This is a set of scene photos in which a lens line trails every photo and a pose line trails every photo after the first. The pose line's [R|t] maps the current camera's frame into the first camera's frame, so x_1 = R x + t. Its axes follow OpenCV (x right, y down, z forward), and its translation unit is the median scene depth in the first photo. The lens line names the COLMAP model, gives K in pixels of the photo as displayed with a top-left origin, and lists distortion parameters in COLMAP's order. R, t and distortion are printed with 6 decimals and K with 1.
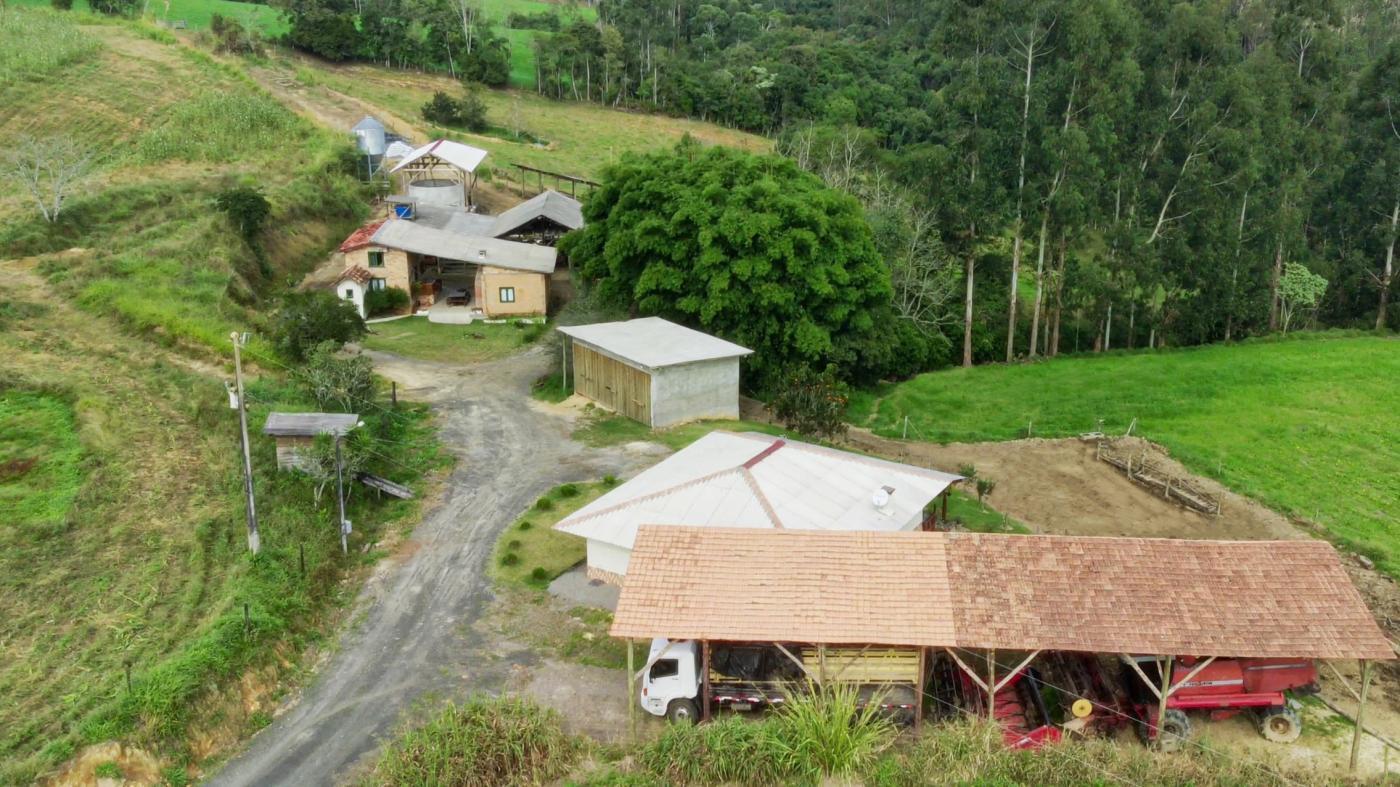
lens RADIAL K [[1232.4, 0, 698.9], [0, 1232.4, 392.3], [0, 0, 1]] dist [-0.019425, -0.005355]
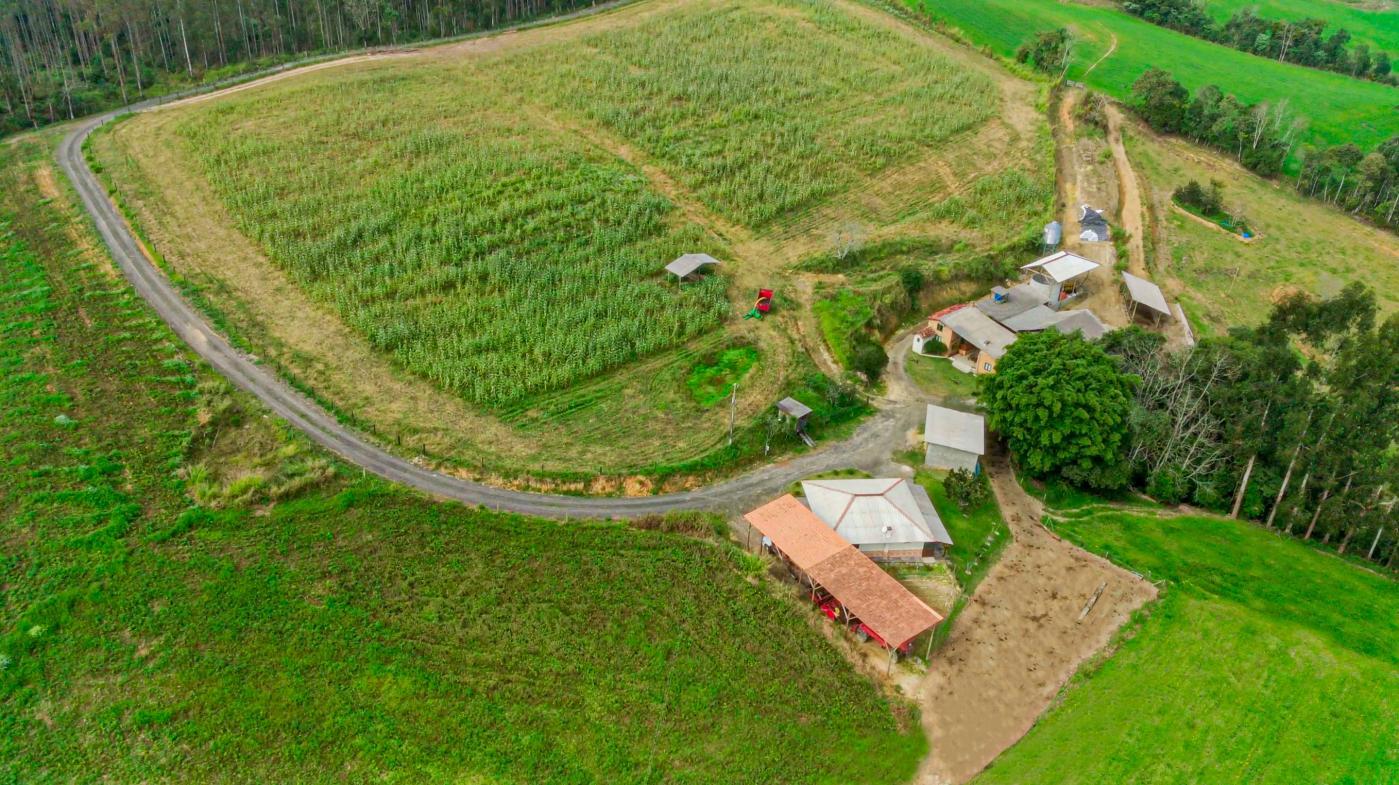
lens RADIAL K [[1074.3, 0, 697.3], [0, 1074.3, 399.5], [0, 0, 1]] dist [0.034132, -0.063063]
pose [[0.565593, 0.423139, -0.707855, 1.011989], [-0.270752, 0.906032, 0.325267, -0.572602], [0.778973, 0.007684, 0.627011, -0.553009]]
